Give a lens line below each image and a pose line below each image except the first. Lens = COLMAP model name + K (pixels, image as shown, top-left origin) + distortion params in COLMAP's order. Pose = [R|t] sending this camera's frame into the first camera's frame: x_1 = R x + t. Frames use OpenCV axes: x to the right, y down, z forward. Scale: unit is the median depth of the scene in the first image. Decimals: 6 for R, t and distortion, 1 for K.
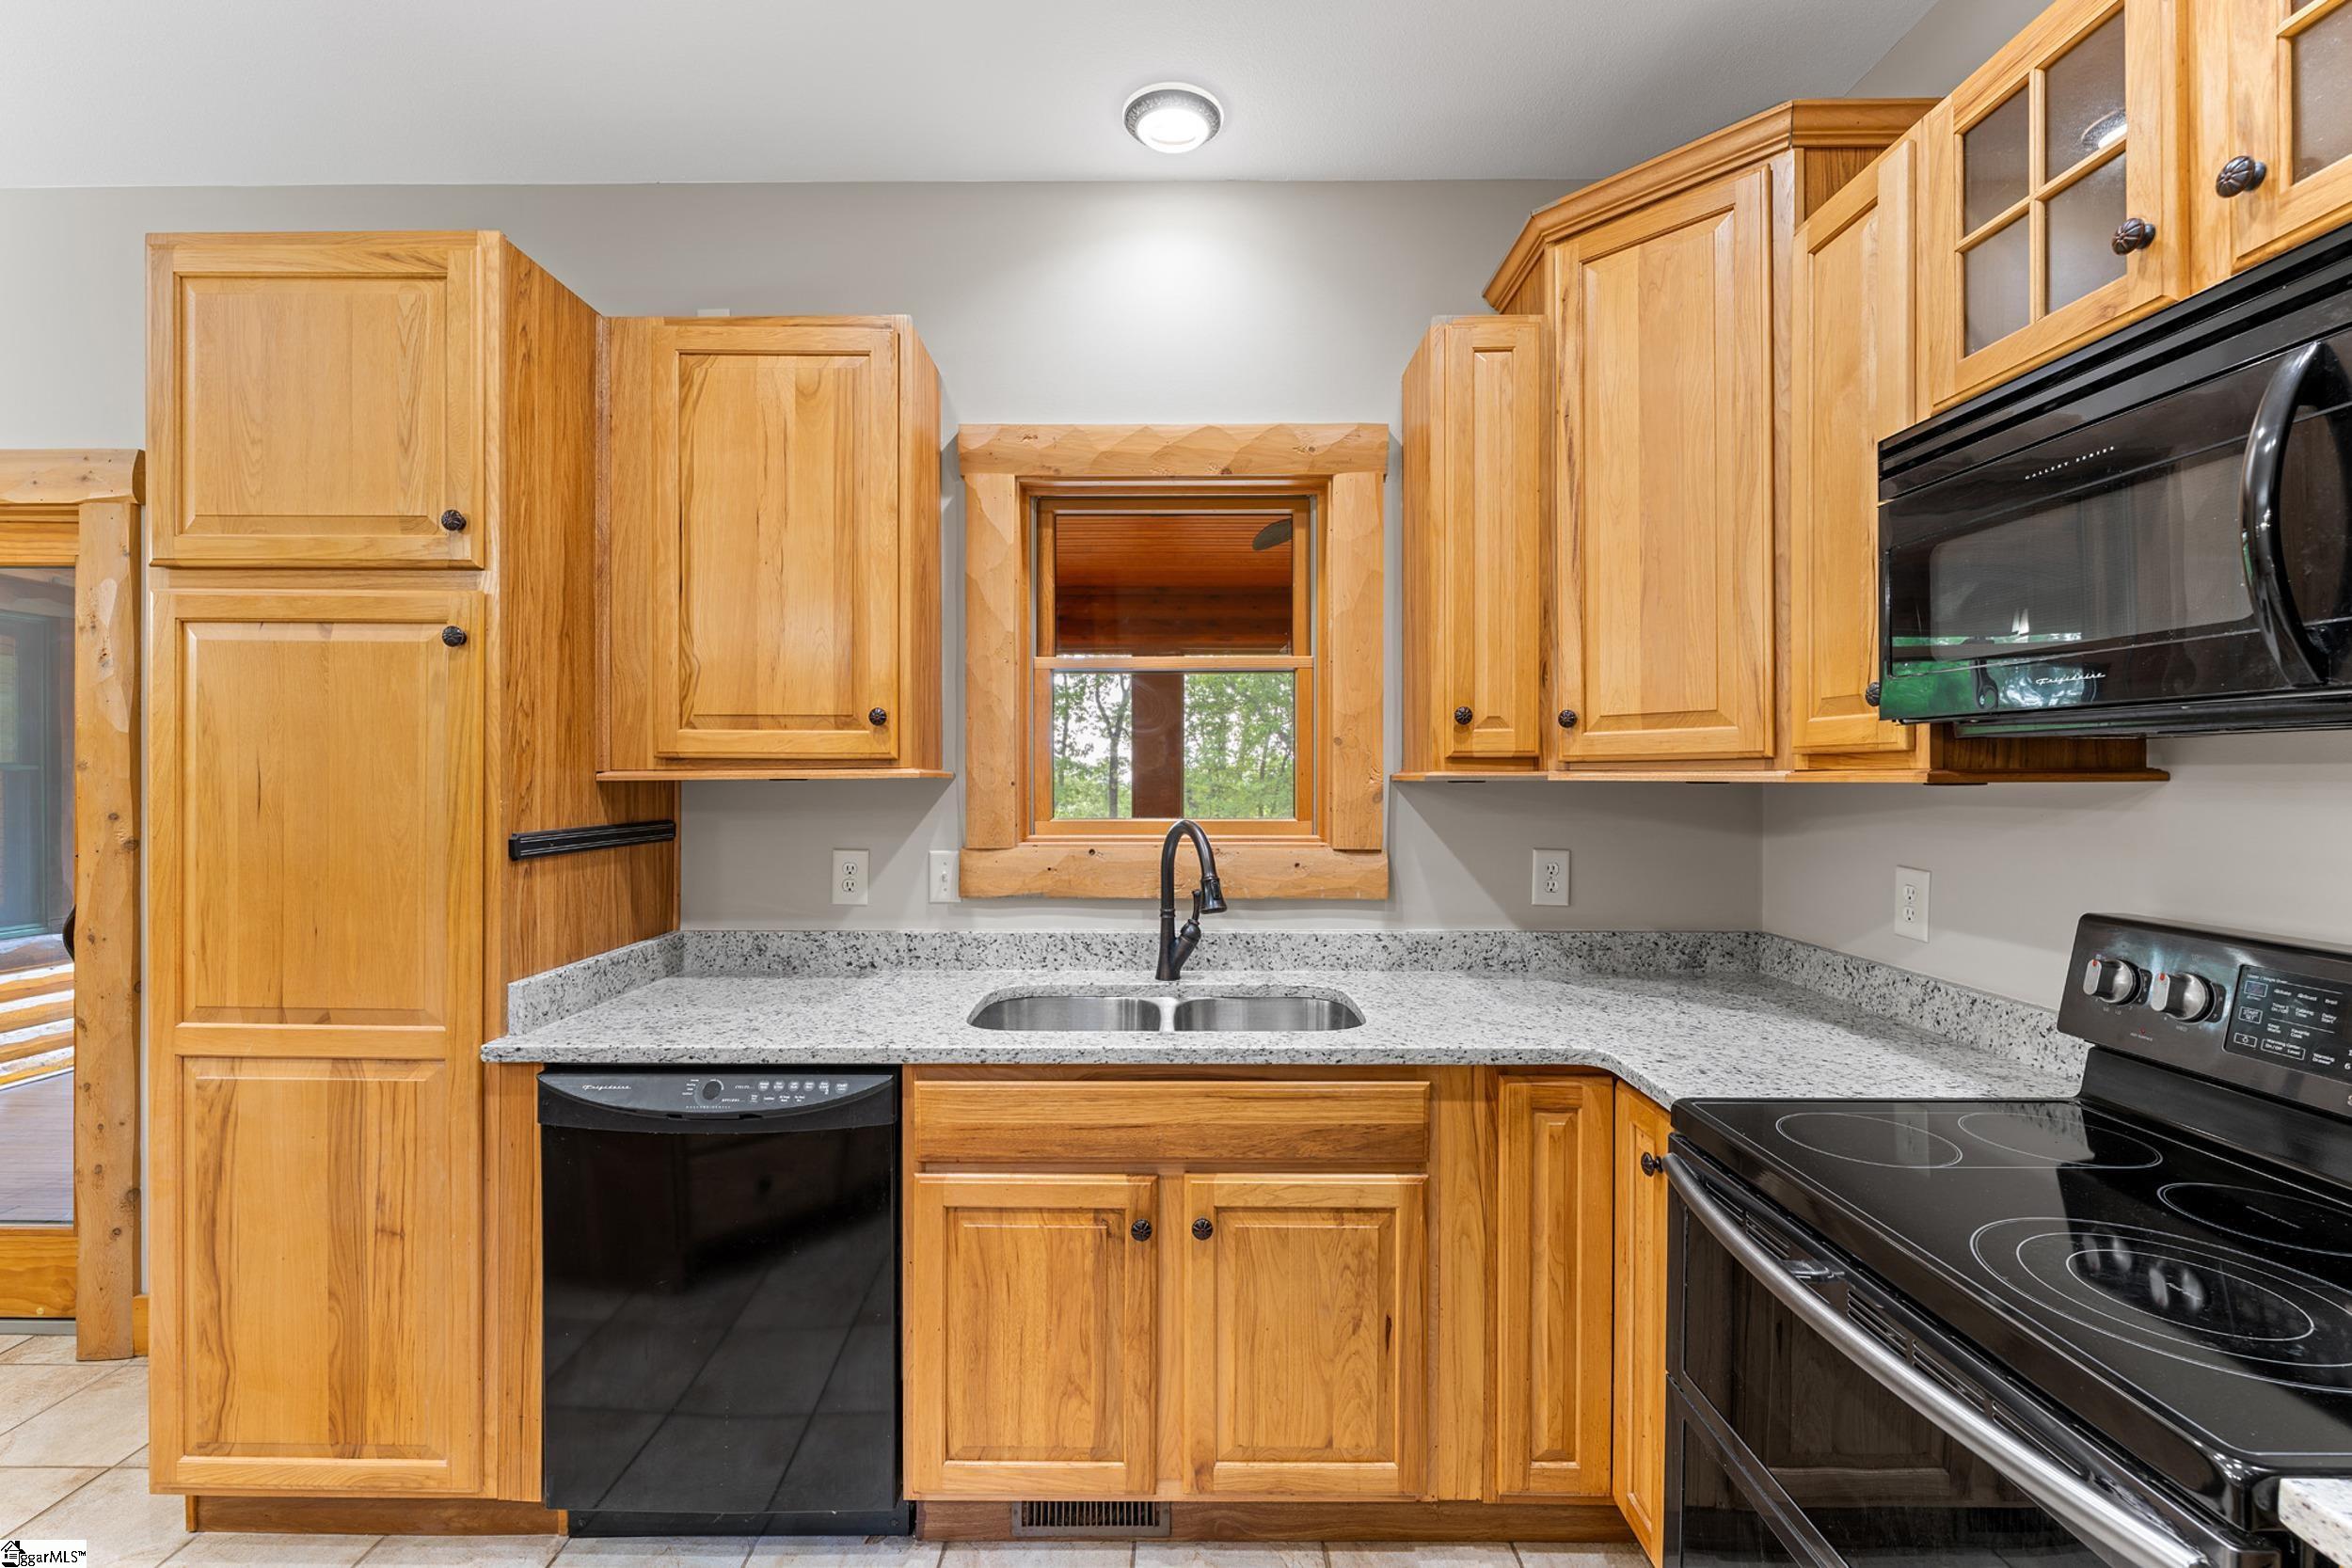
lens RADIAL K [[996.2, 0, 1176.0], [0, 996.2, 784.0], [0, 0, 1]] dist [-0.001694, -0.000437]
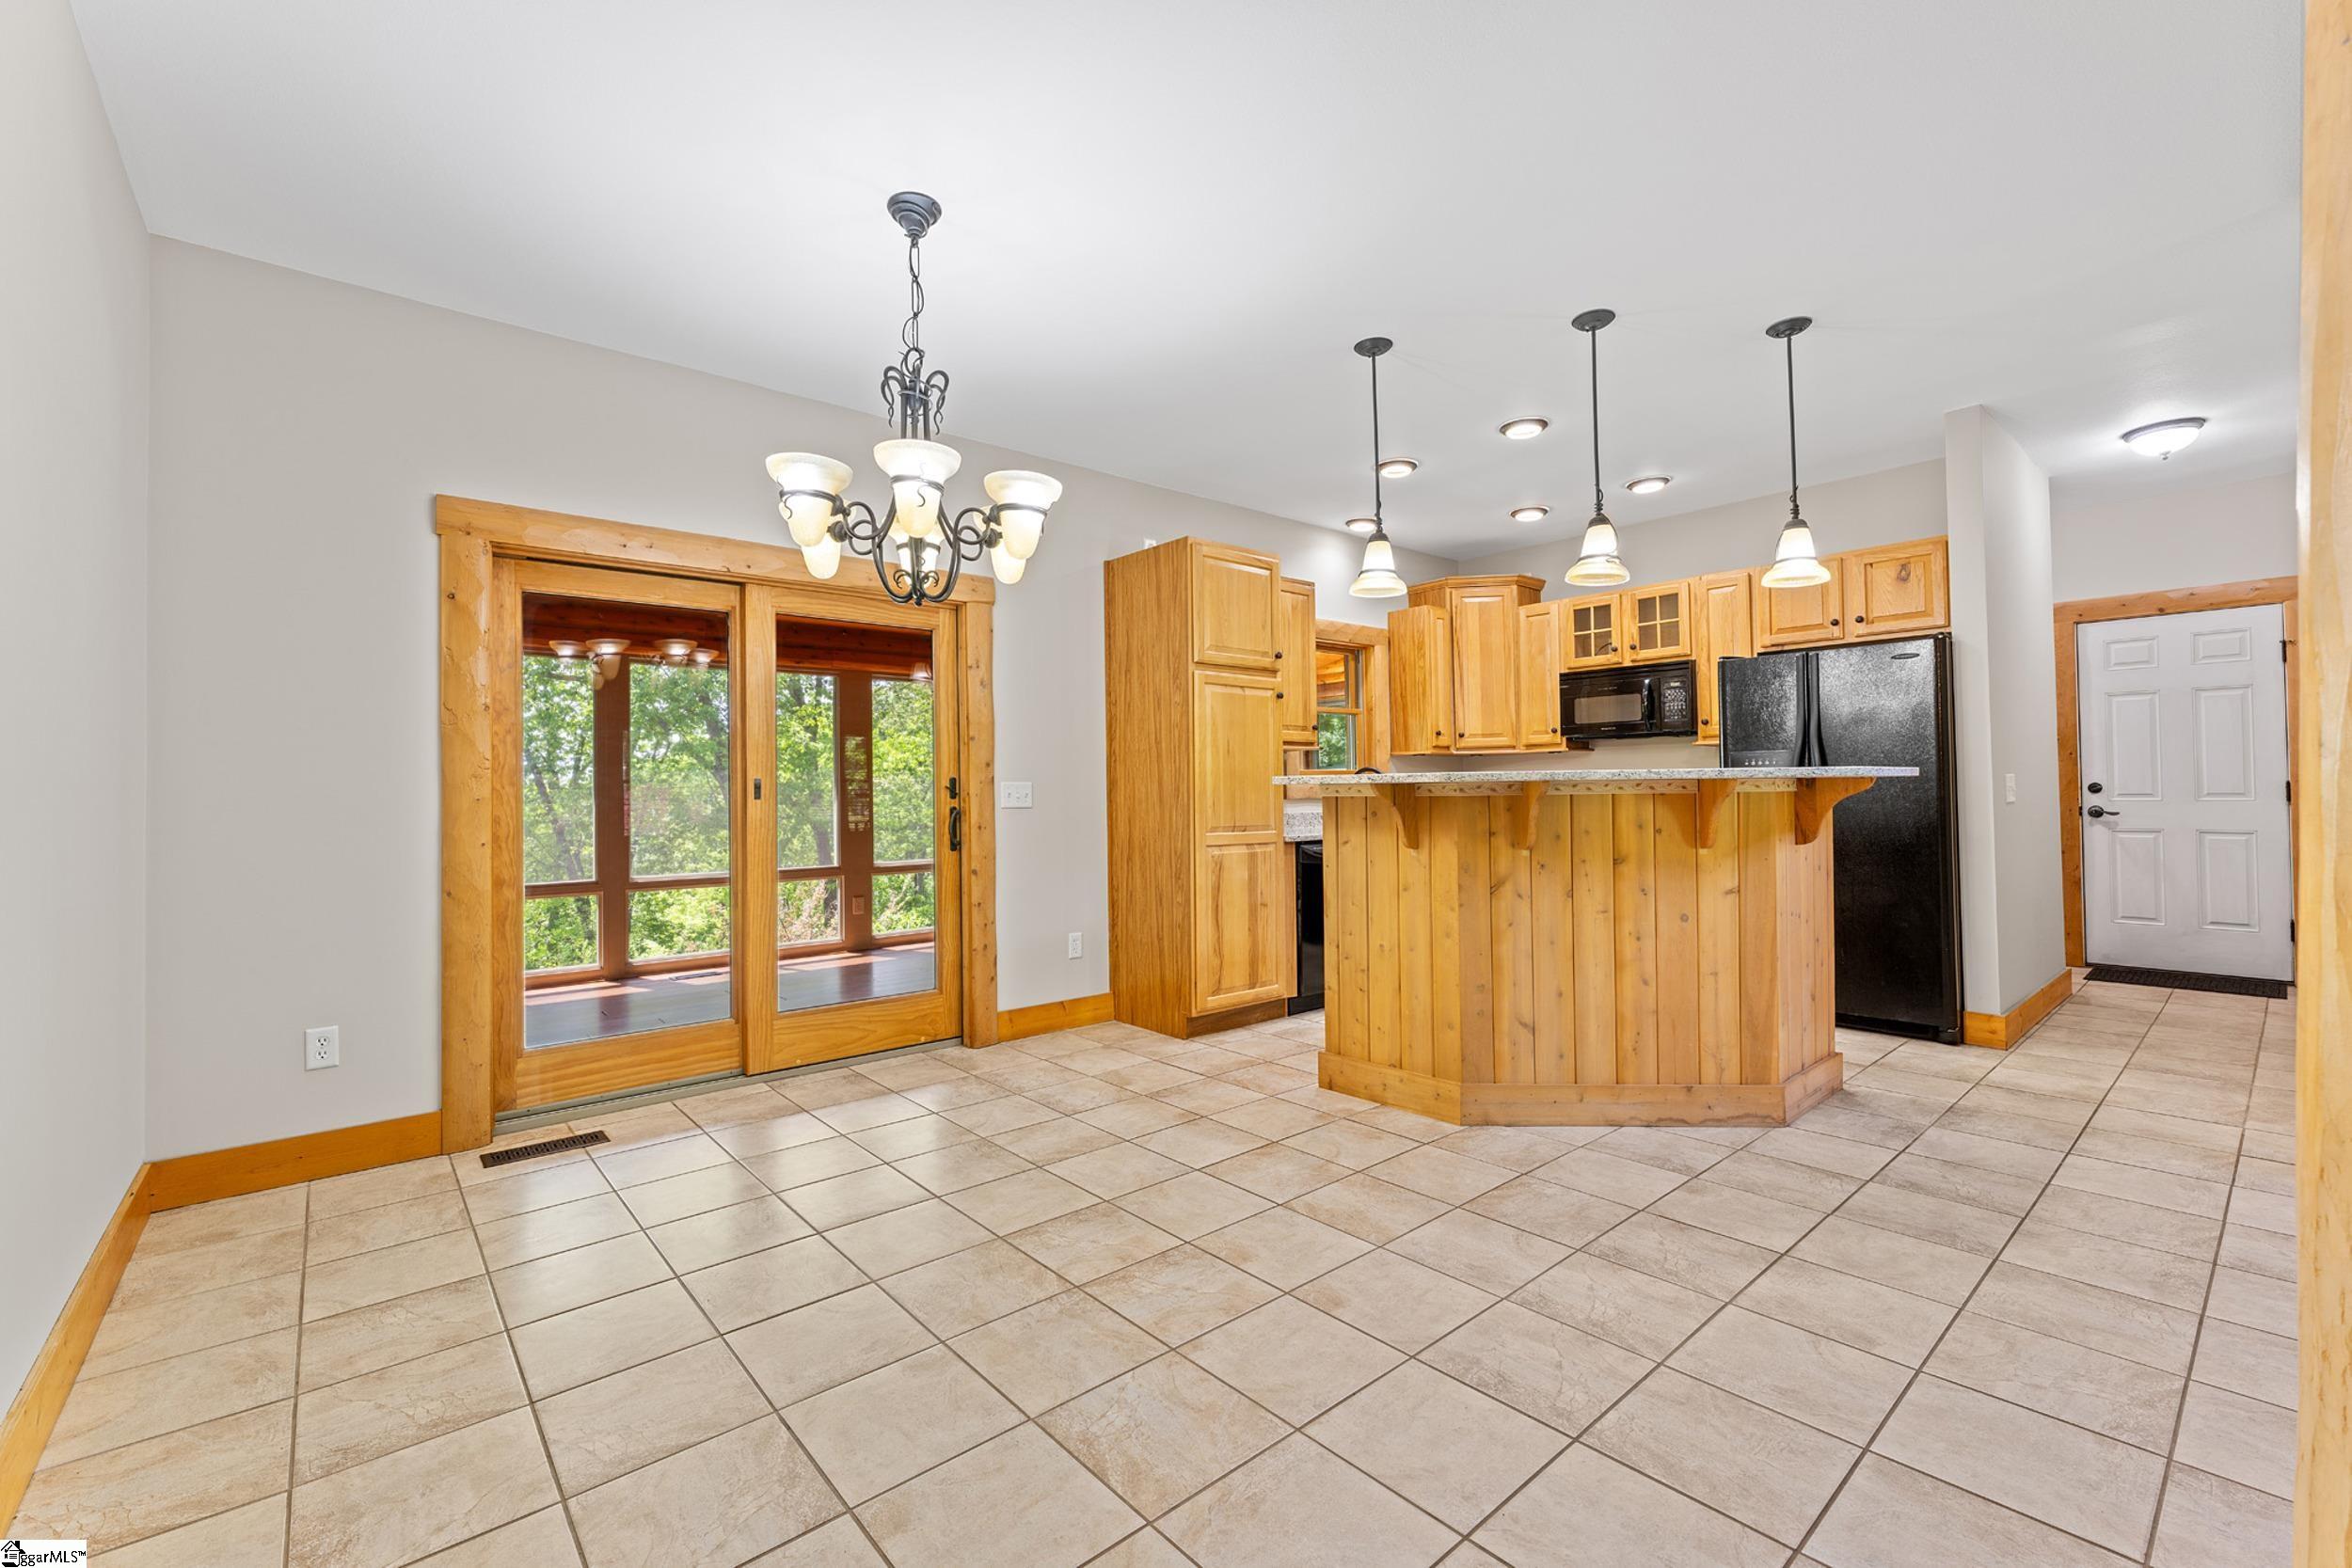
lens RADIAL K [[974.2, 0, 1167.7], [0, 974.2, 779.8], [0, 0, 1]] dist [-0.000311, 0.000046]
pose [[0.758726, -0.002180, 0.651406, -2.730378], [0.019232, 0.999633, -0.019055, 0.140944], [-0.651126, 0.026985, 0.758490, -0.903154]]
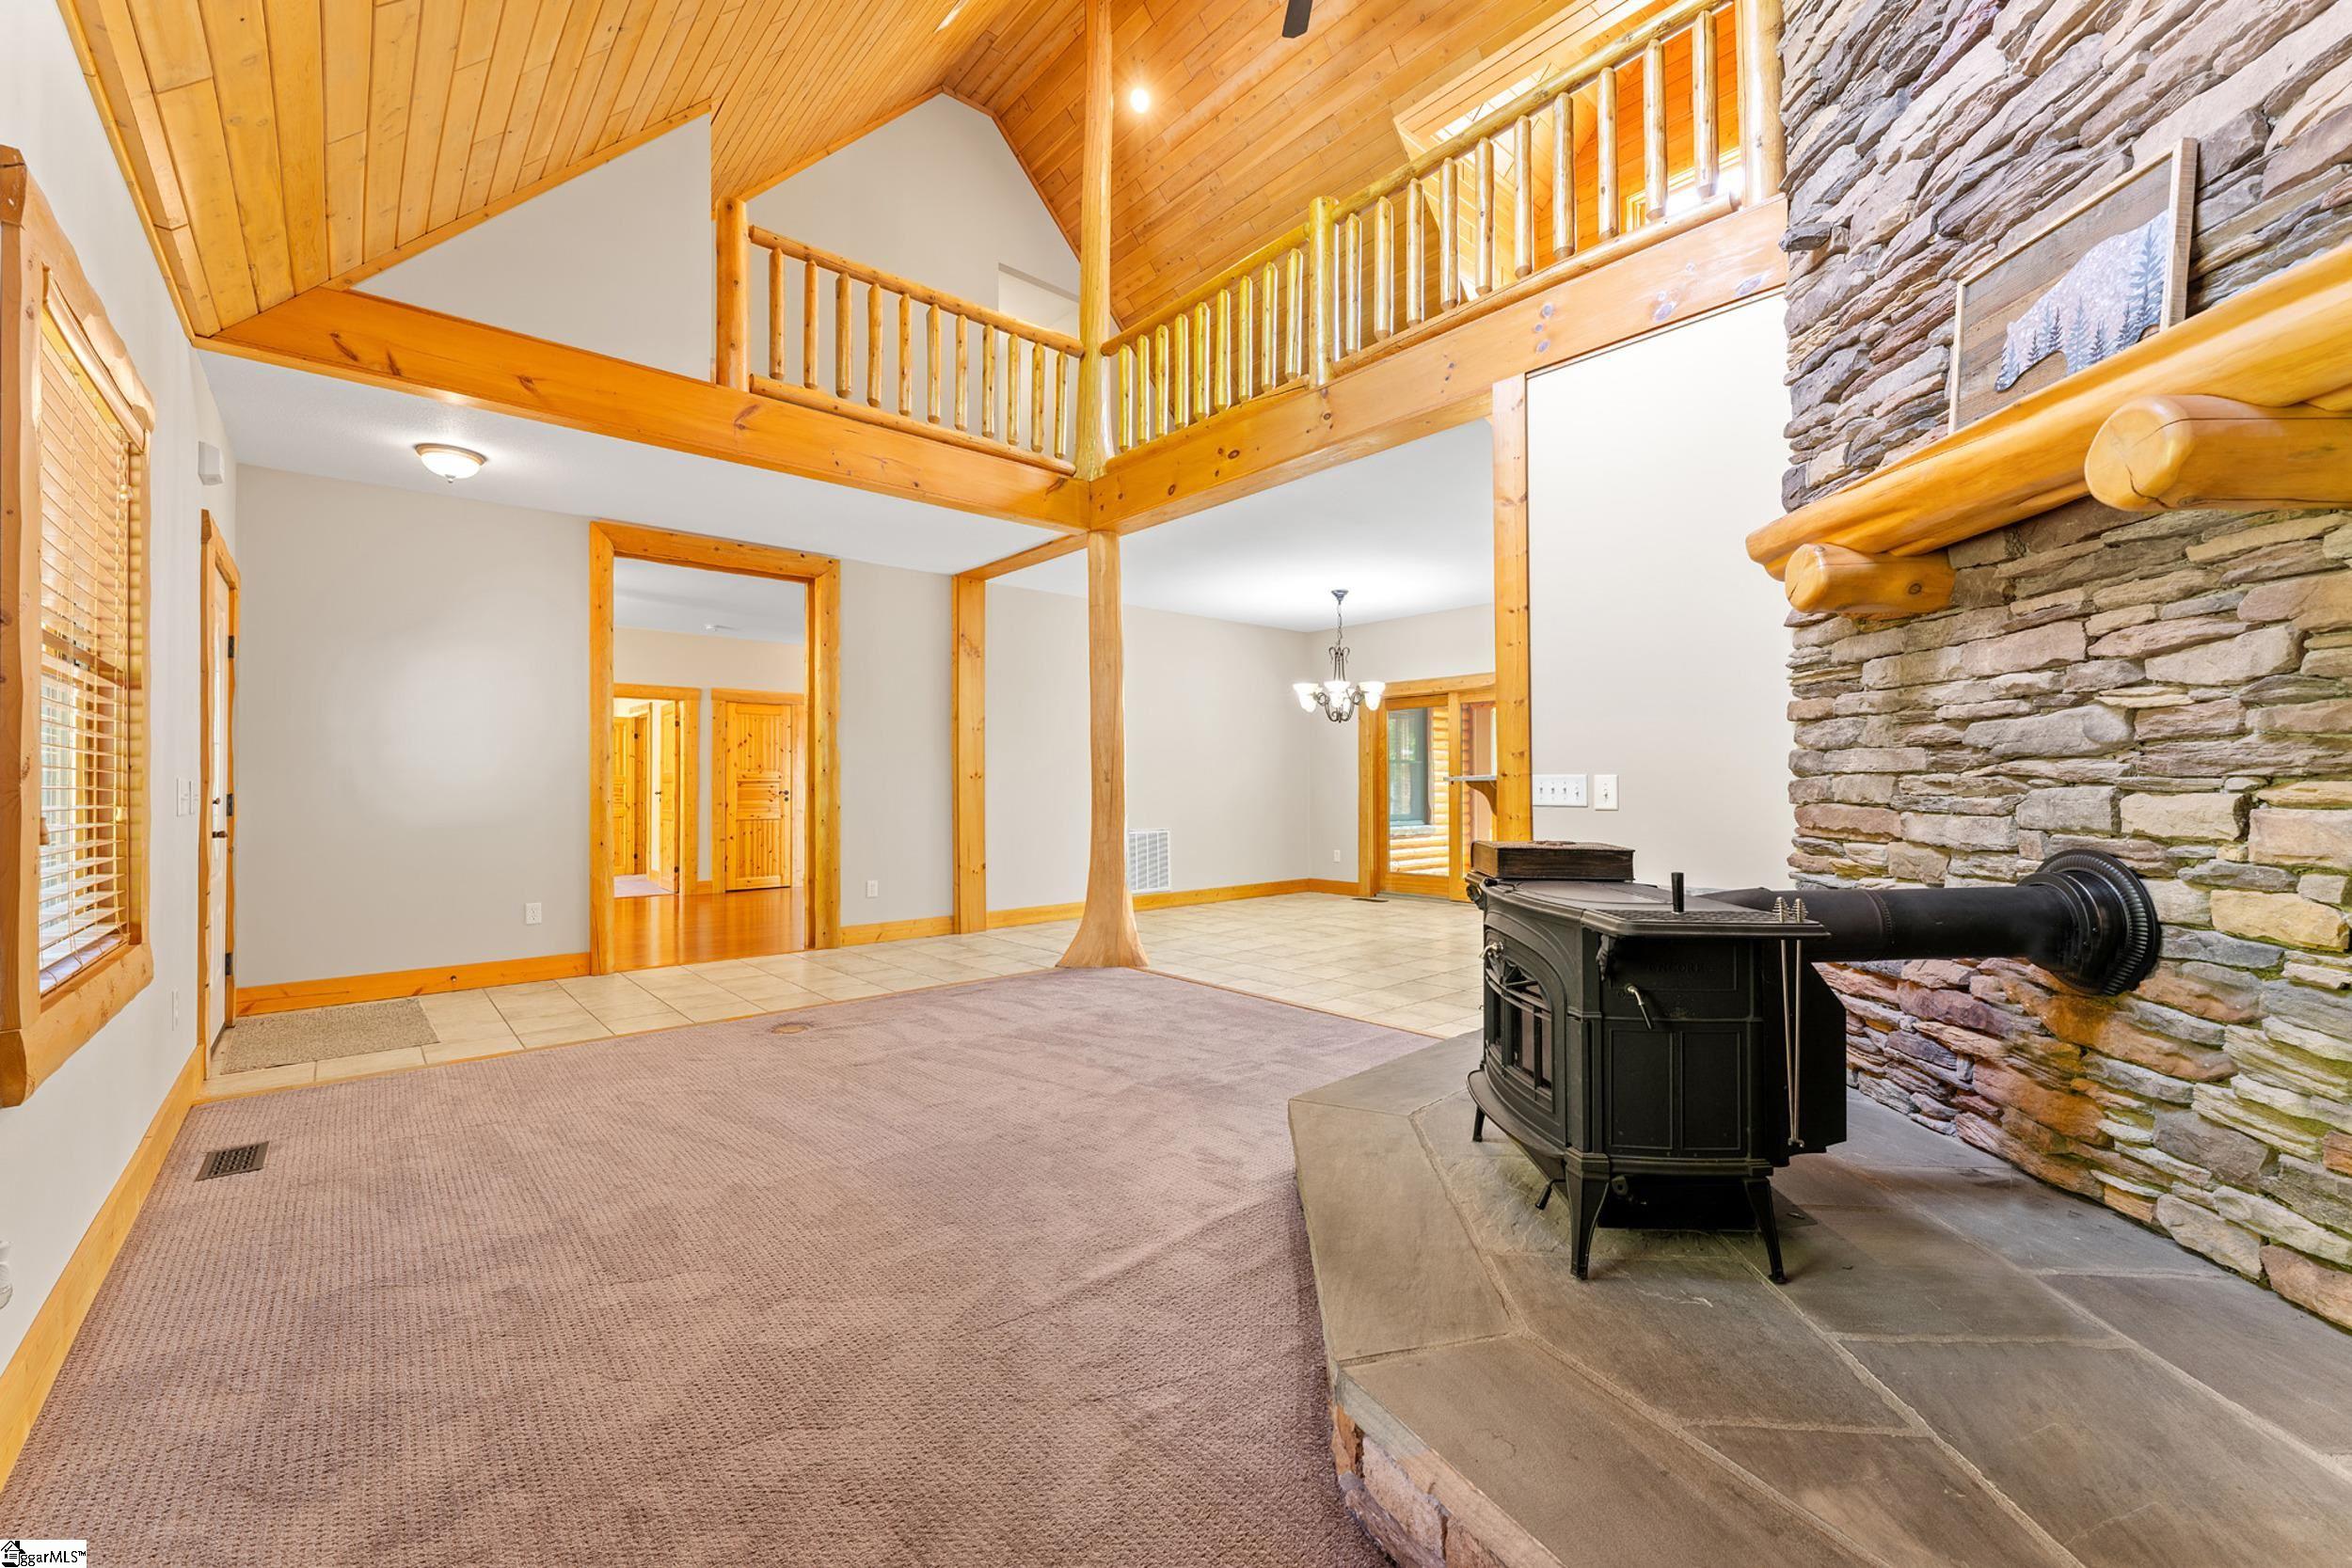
lens RADIAL K [[956.6, 0, 1155.9], [0, 956.6, 781.4], [0, 0, 1]] dist [-0.000304, 0.000248]
pose [[0.652460, -0.007032, -0.757791, 0.832206], [0.000319, 0.999959, -0.009004, 0.153069], [0.757823, 0.005633, 0.652435, -3.133728]]
